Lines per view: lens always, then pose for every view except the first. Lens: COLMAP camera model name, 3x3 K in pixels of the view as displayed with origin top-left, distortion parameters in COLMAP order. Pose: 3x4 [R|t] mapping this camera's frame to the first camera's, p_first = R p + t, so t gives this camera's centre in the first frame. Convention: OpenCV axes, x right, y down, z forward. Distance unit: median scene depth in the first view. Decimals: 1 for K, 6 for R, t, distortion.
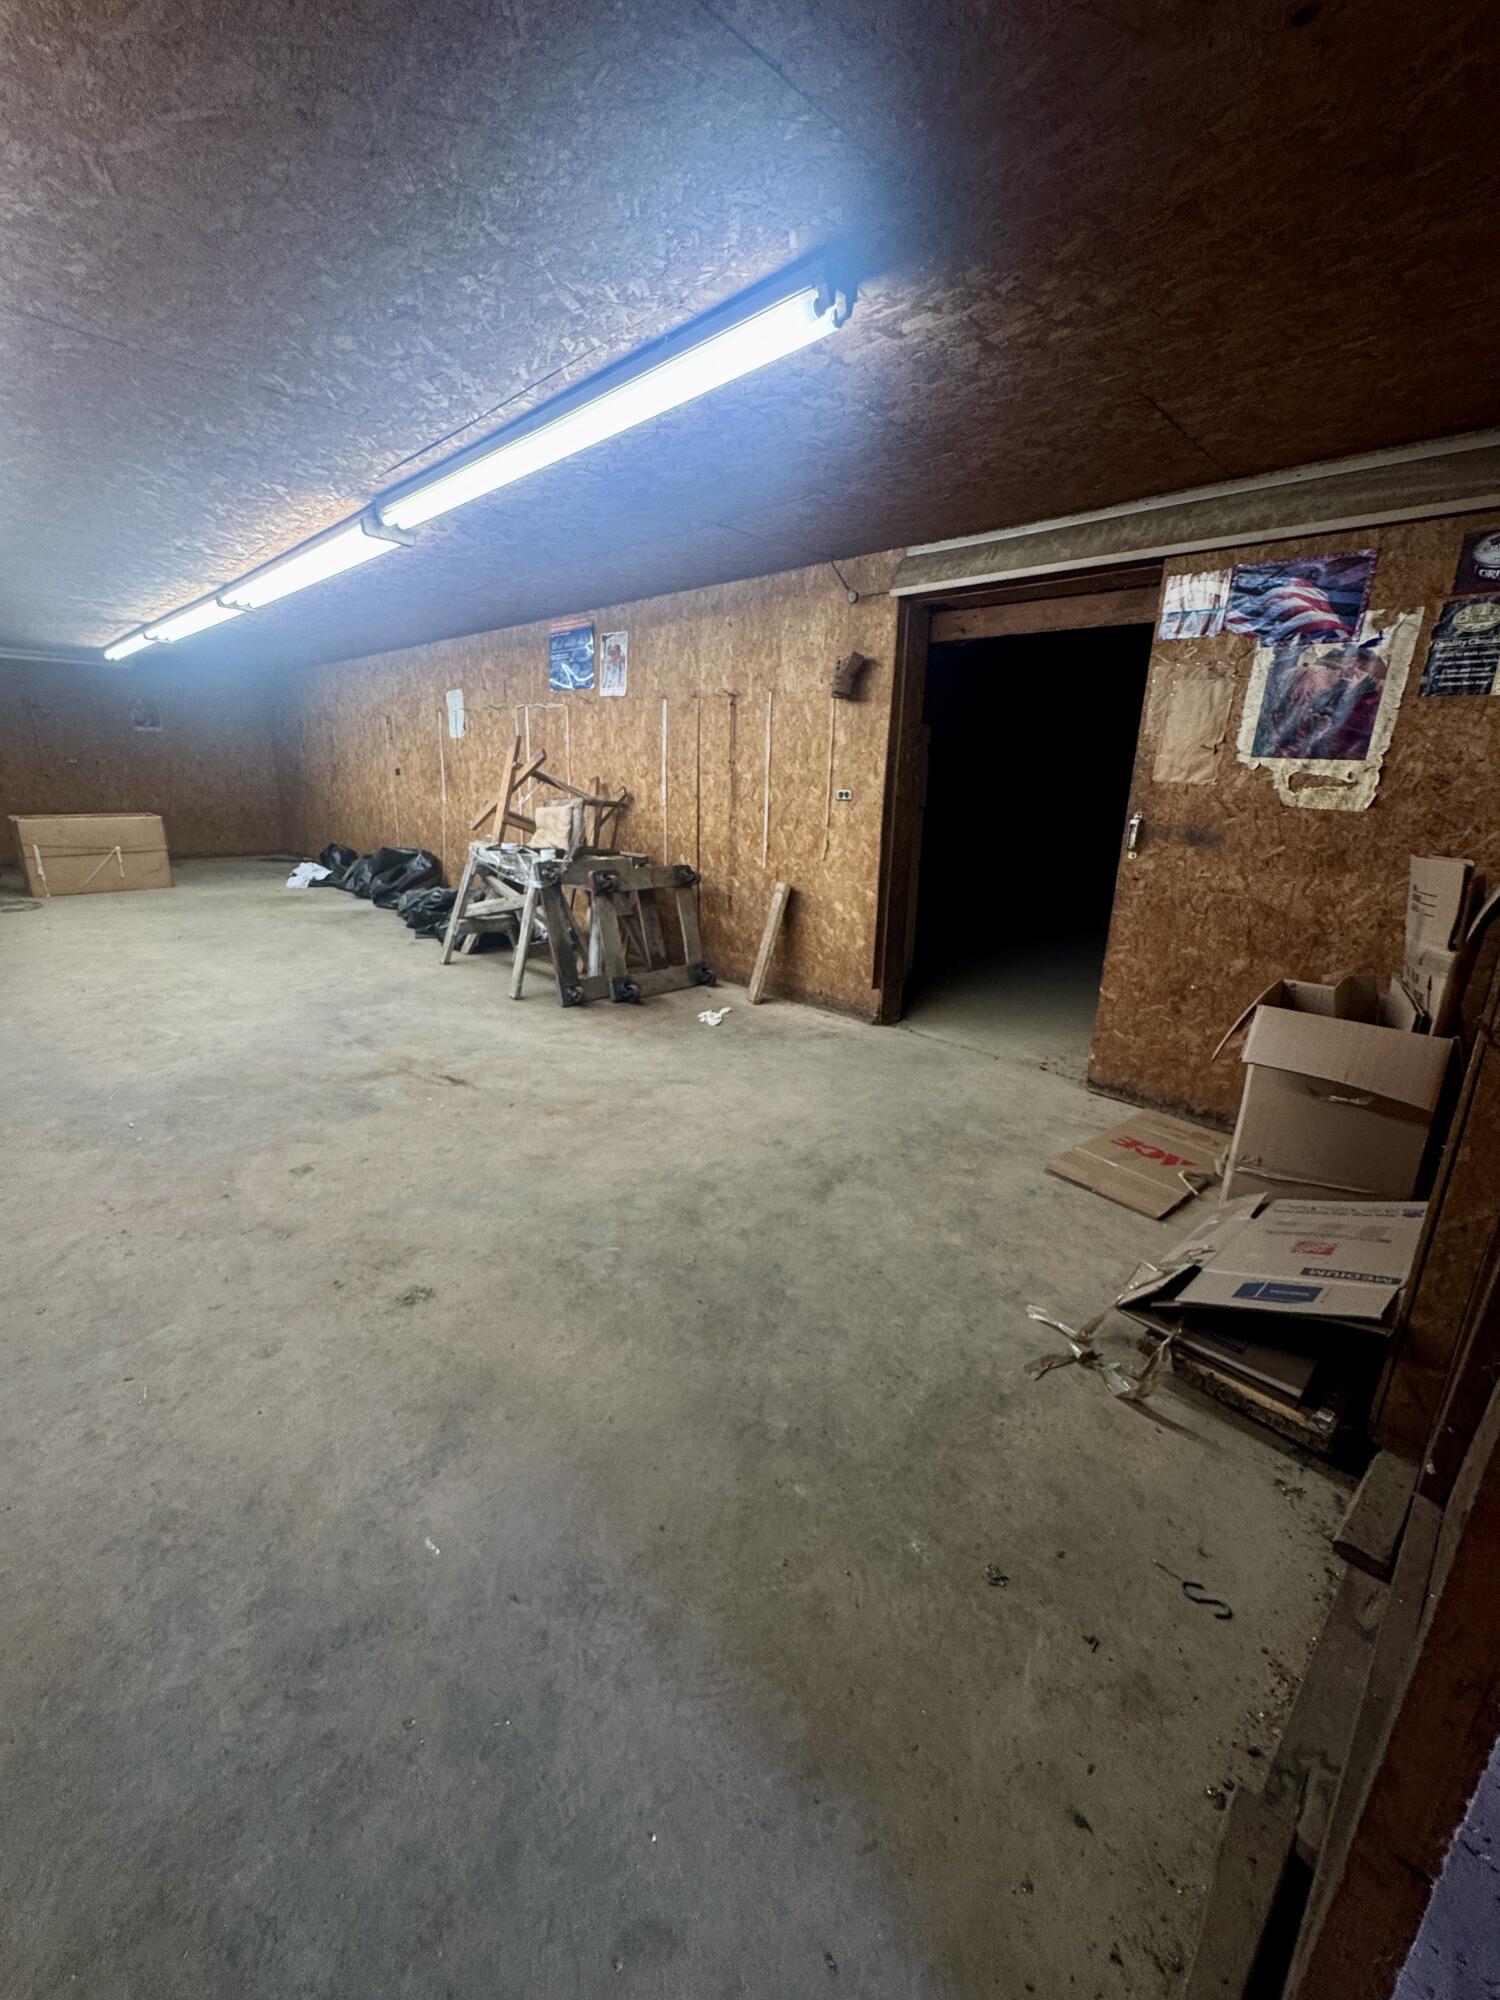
lens RADIAL K [[785.8, 0, 710.8], [0, 785.8, 1000.1], [0, 0, 1]] dist [-0.004194, 0.000385]
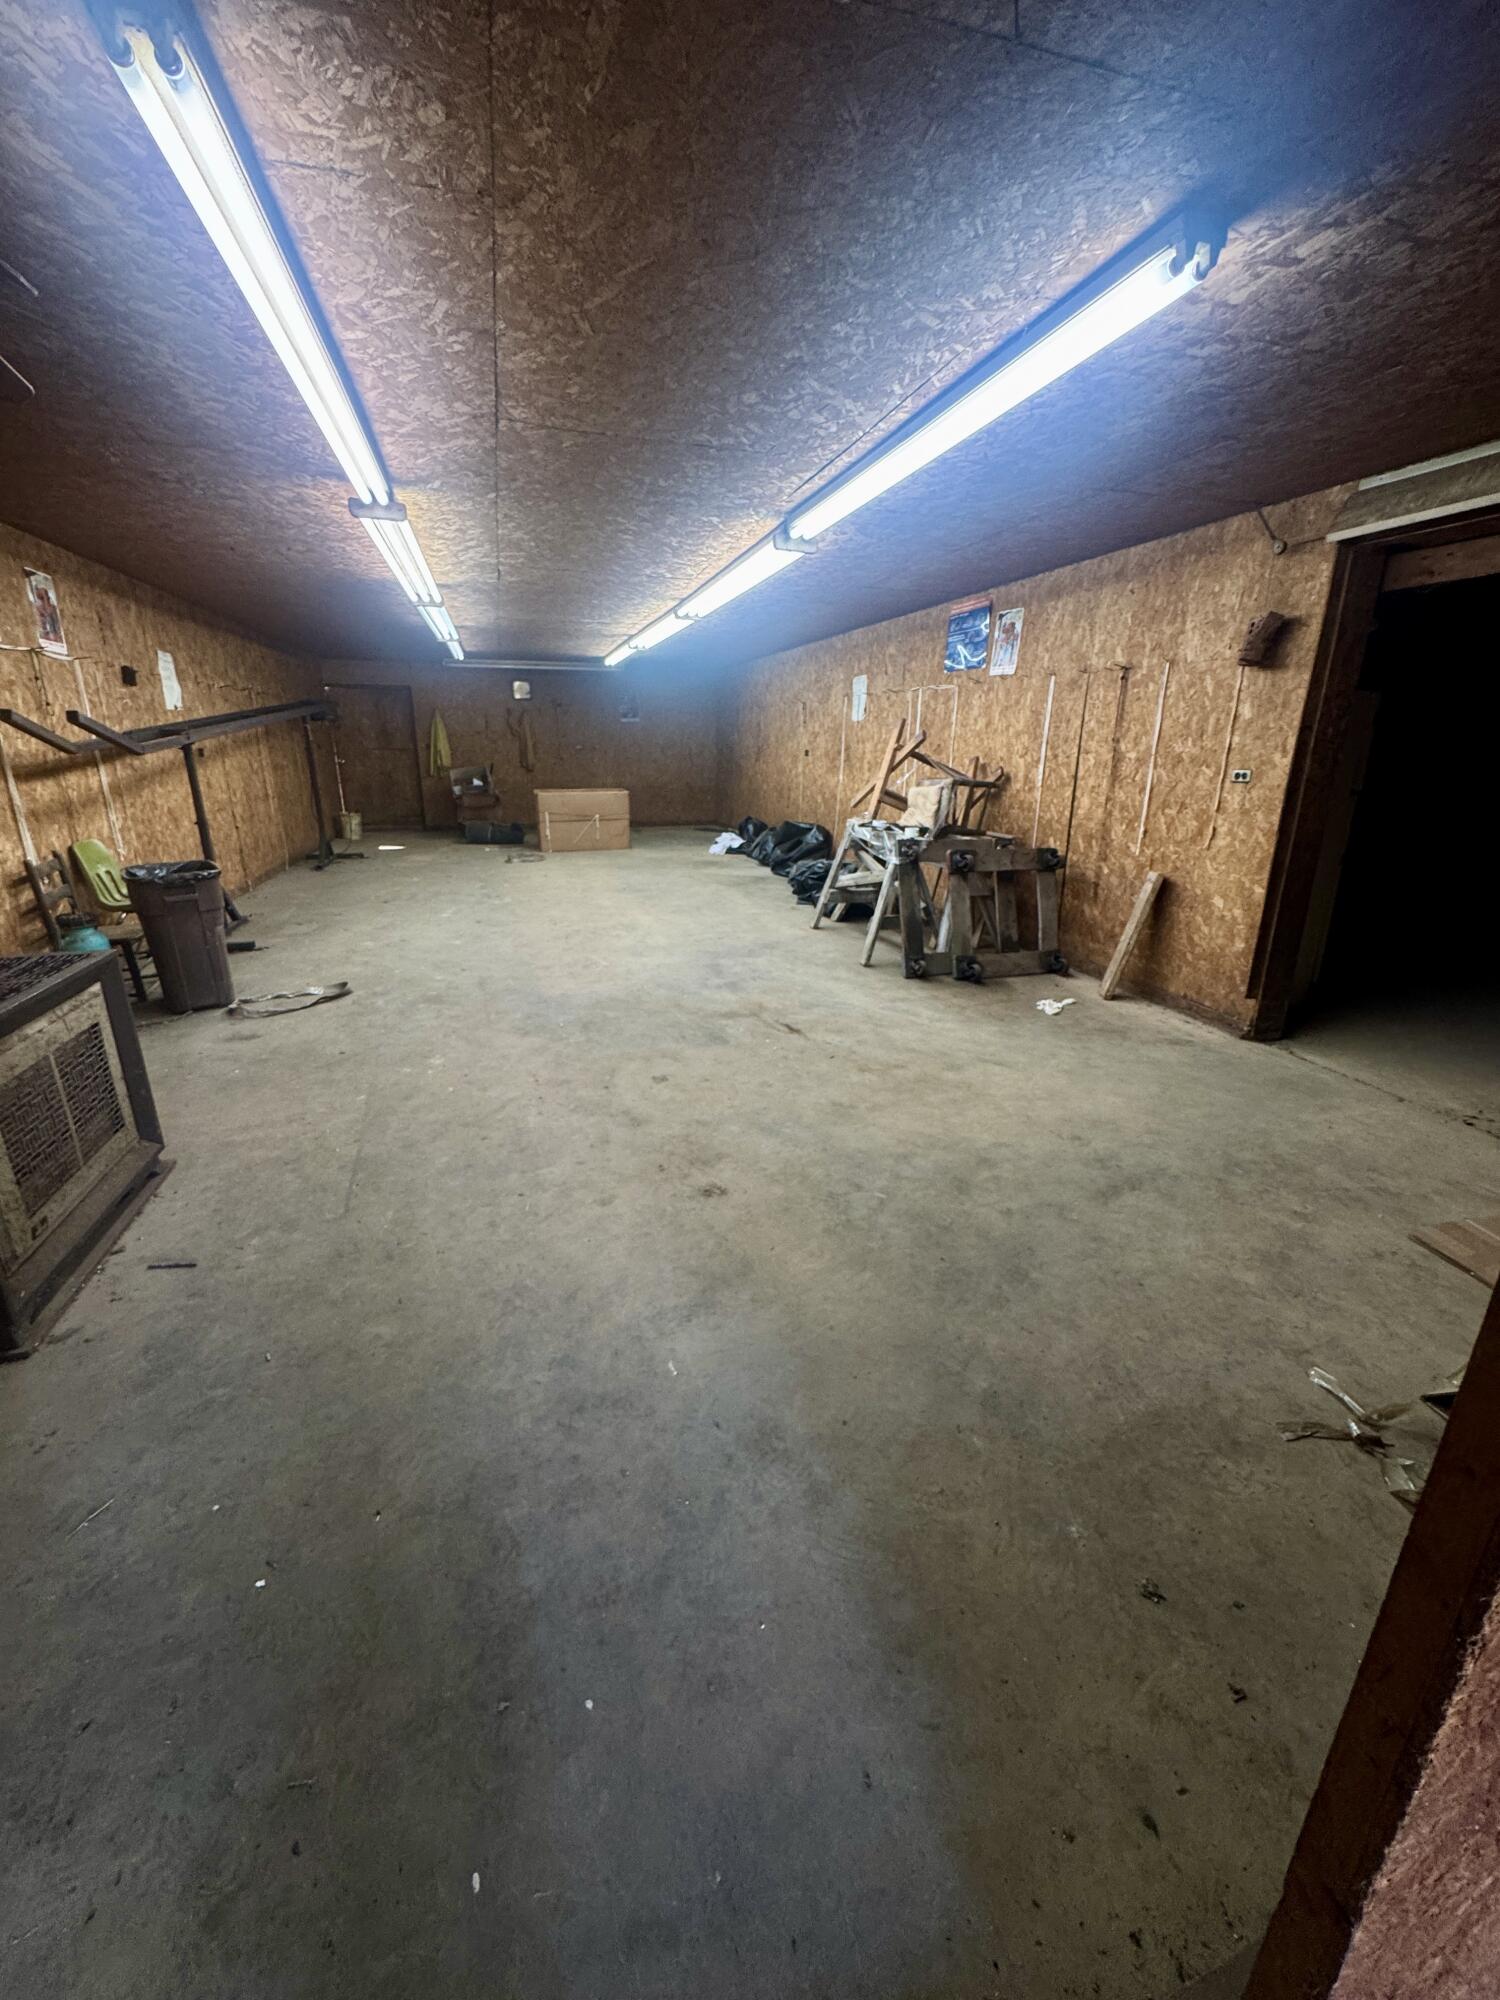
lens RADIAL K [[785.8, 0, 740.5], [0, 785.8, 1000.7], [0, 0, 1]] dist [-0.004194, 0.000385]
pose [[0.881539, 0.130420, -0.453739, 0.157941], [-0.117091, 0.991456, 0.057490, 0.006709], [0.457360, 0.002449, 0.889278, -0.062082]]
